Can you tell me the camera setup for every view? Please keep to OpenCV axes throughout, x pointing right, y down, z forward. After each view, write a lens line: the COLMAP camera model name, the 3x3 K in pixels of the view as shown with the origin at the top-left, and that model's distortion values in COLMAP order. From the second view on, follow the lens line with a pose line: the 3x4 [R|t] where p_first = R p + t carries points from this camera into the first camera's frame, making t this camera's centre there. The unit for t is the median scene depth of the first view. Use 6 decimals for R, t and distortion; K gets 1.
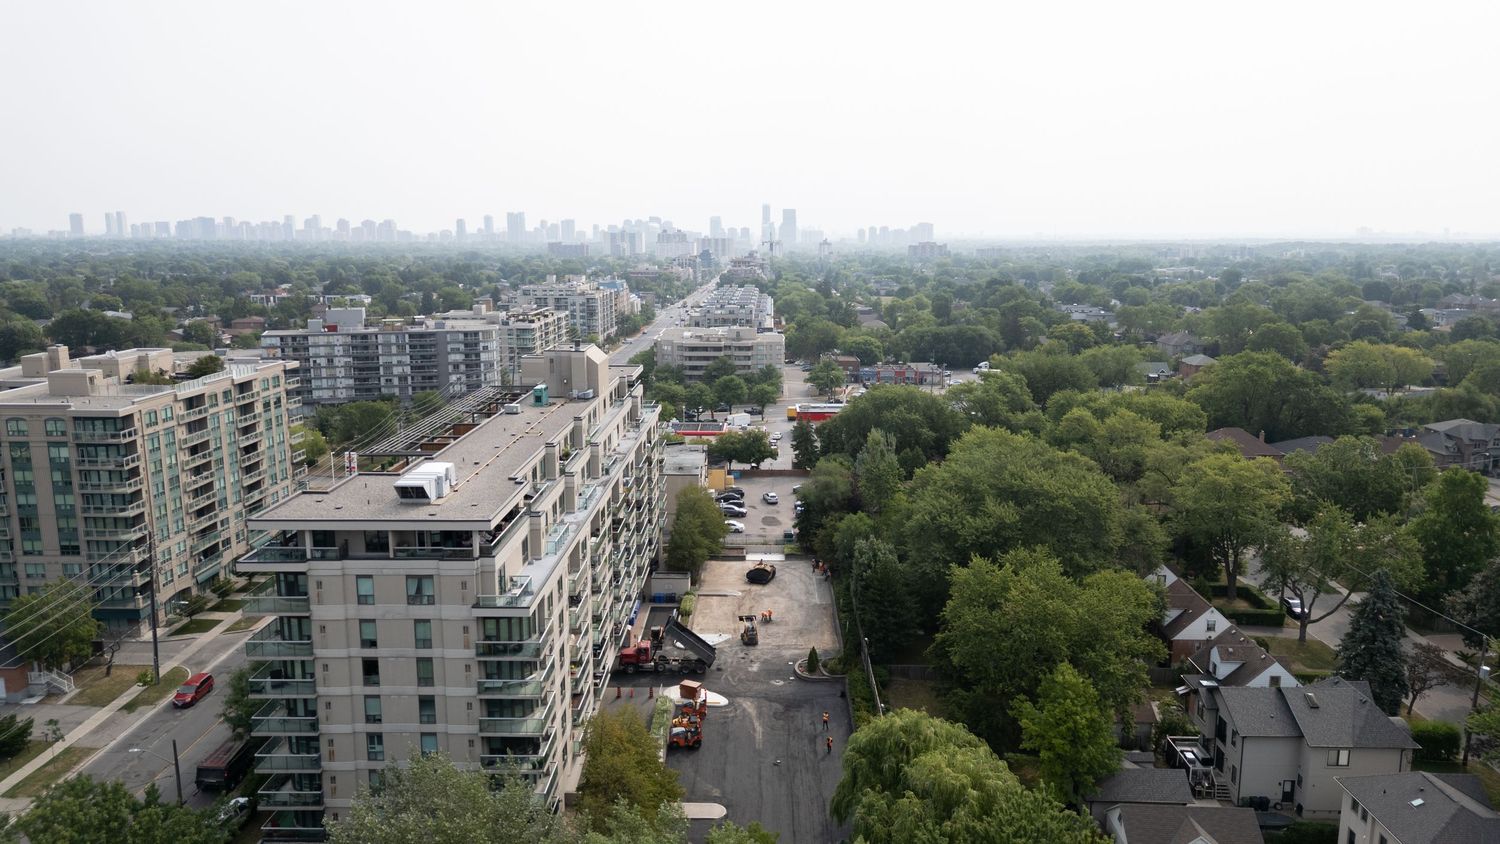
lens RADIAL K [[997.5, 0, 746.1], [0, 997.5, 419.4], [0, 0, 1]] dist [0.073582, 0.000207]
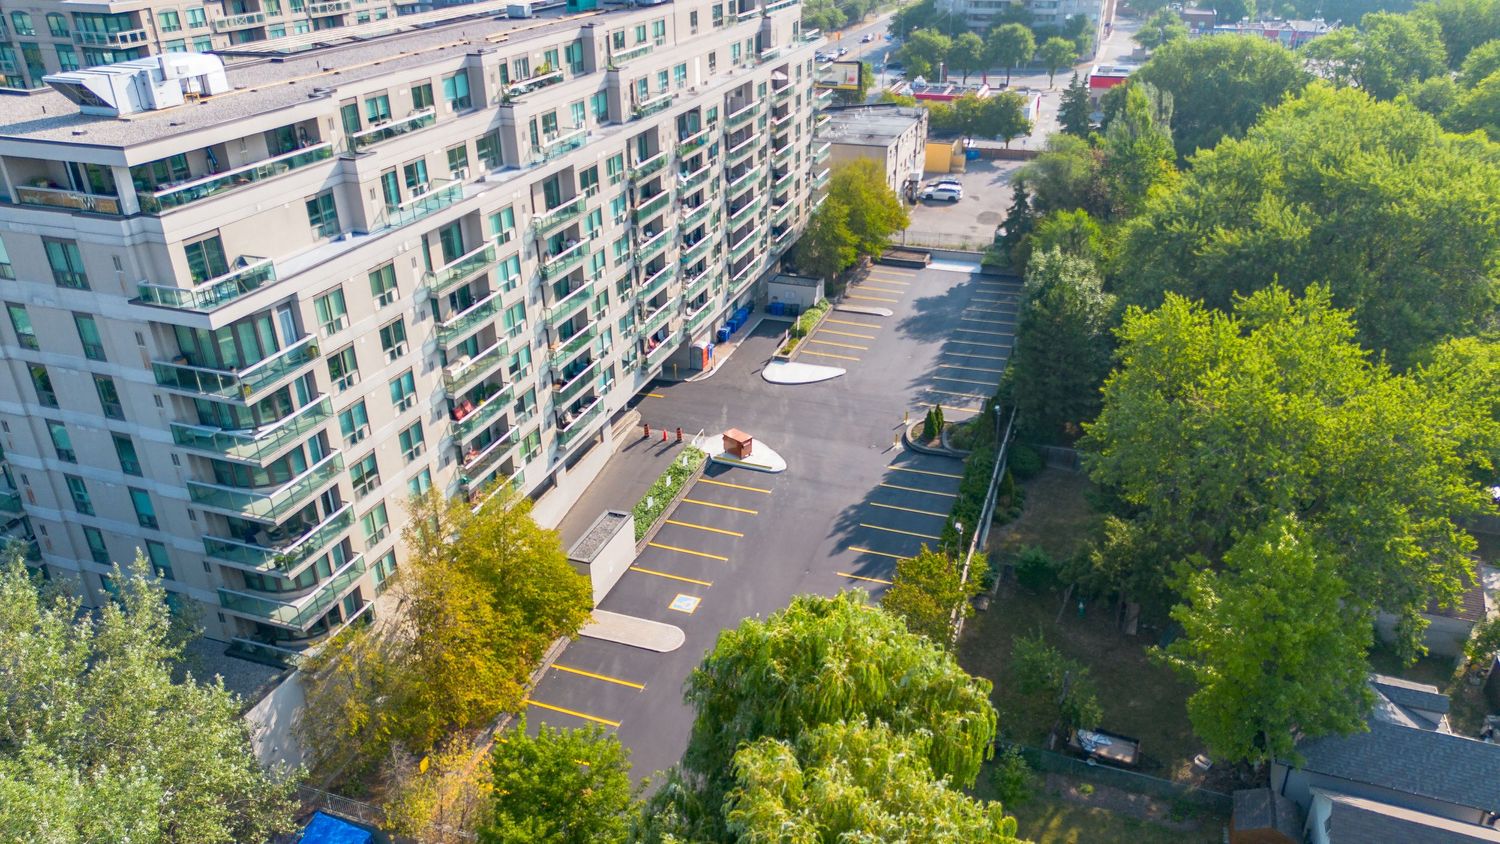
lens RADIAL K [[1047.1, 0, 753.2], [0, 1047.1, 425.8], [0, 0, 1]] dist [0.075277, -0.067202]
pose [[0.954586, 0.129410, -0.268362, 0.143274], [-0.043825, 0.951933, 0.303154, 0.031700], [0.294694, -0.277625, 0.914374, 0.314539]]
